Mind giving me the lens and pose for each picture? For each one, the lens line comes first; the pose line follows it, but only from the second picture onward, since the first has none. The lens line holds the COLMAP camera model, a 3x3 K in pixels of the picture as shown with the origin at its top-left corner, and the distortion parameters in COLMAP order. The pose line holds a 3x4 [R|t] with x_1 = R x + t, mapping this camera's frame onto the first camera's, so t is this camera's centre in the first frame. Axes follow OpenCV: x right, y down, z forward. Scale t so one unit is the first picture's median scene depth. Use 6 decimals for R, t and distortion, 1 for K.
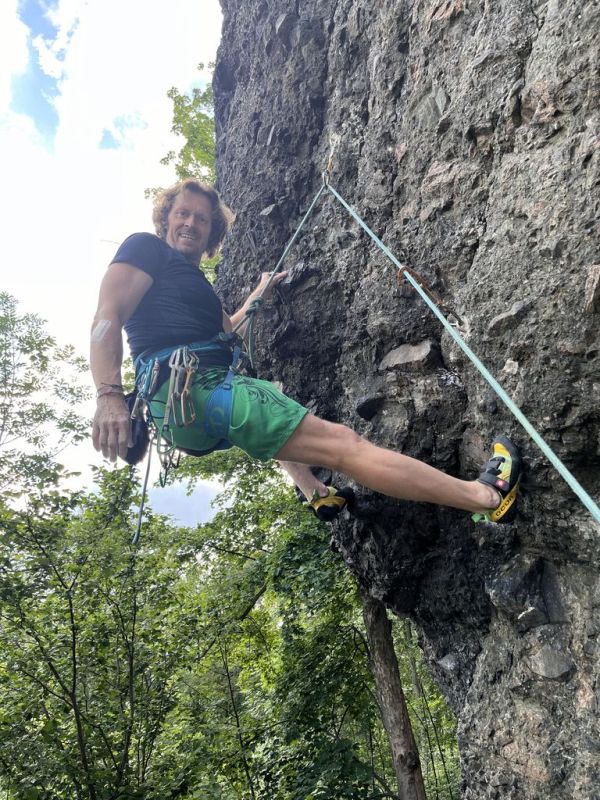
lens RADIAL K [[599.5, 0, 304.3], [0, 599.5, 396.4], [0, 0, 1]] dist [0.034347, -0.051293]
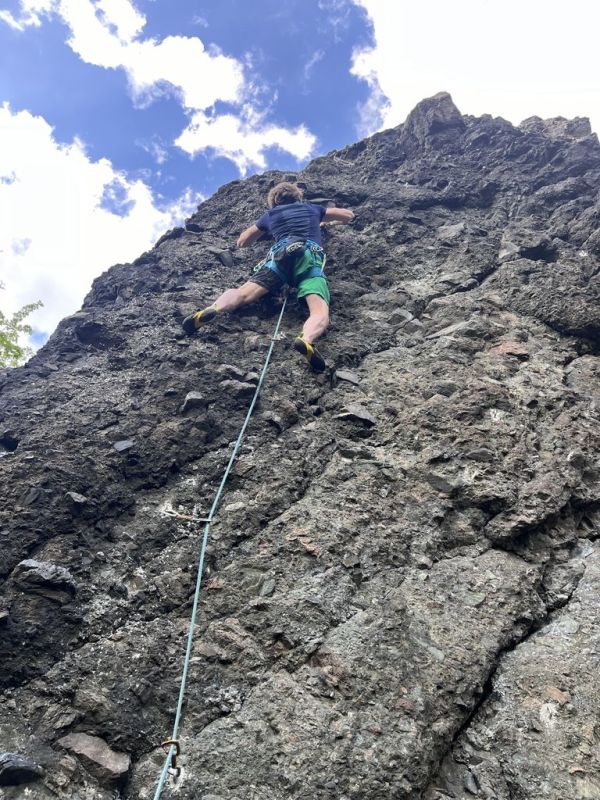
lens RADIAL K [[599.5, 0, 304.8], [0, 599.5, 401.6], [0, 0, 1]] dist [0.034347, -0.051293]
pose [[0.363166, 0.817566, 0.446875, -0.654316], [-0.473517, 0.575017, -0.667186, 0.103107], [-0.802429, 0.030697, 0.595958, 0.163949]]
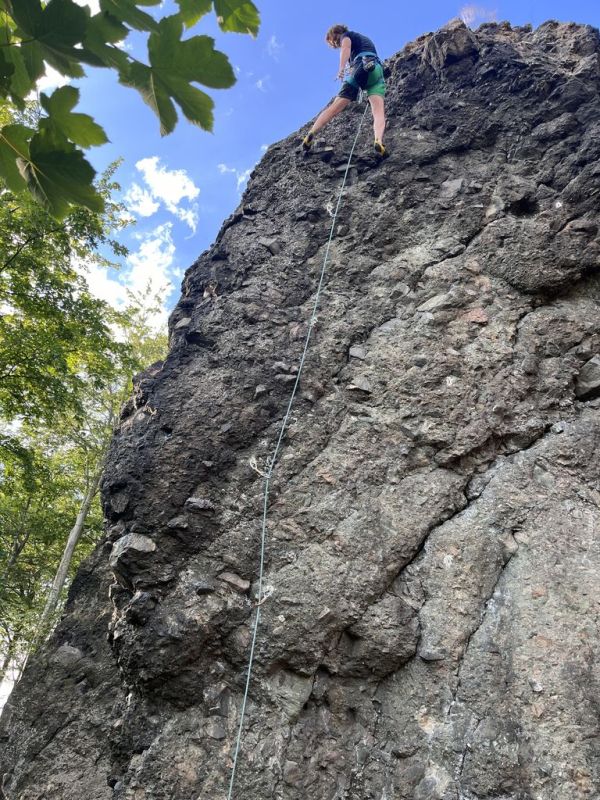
lens RADIAL K [[599.5, 0, 300.6], [0, 599.5, 400.3], [0, 0, 1]] dist [0.034347, -0.051293]
pose [[0.502139, 0.588281, 0.633862, -1.663044], [-0.505242, 0.794433, -0.337058, 0.033809], [-0.701845, -0.151004, 0.696140, -0.677336]]
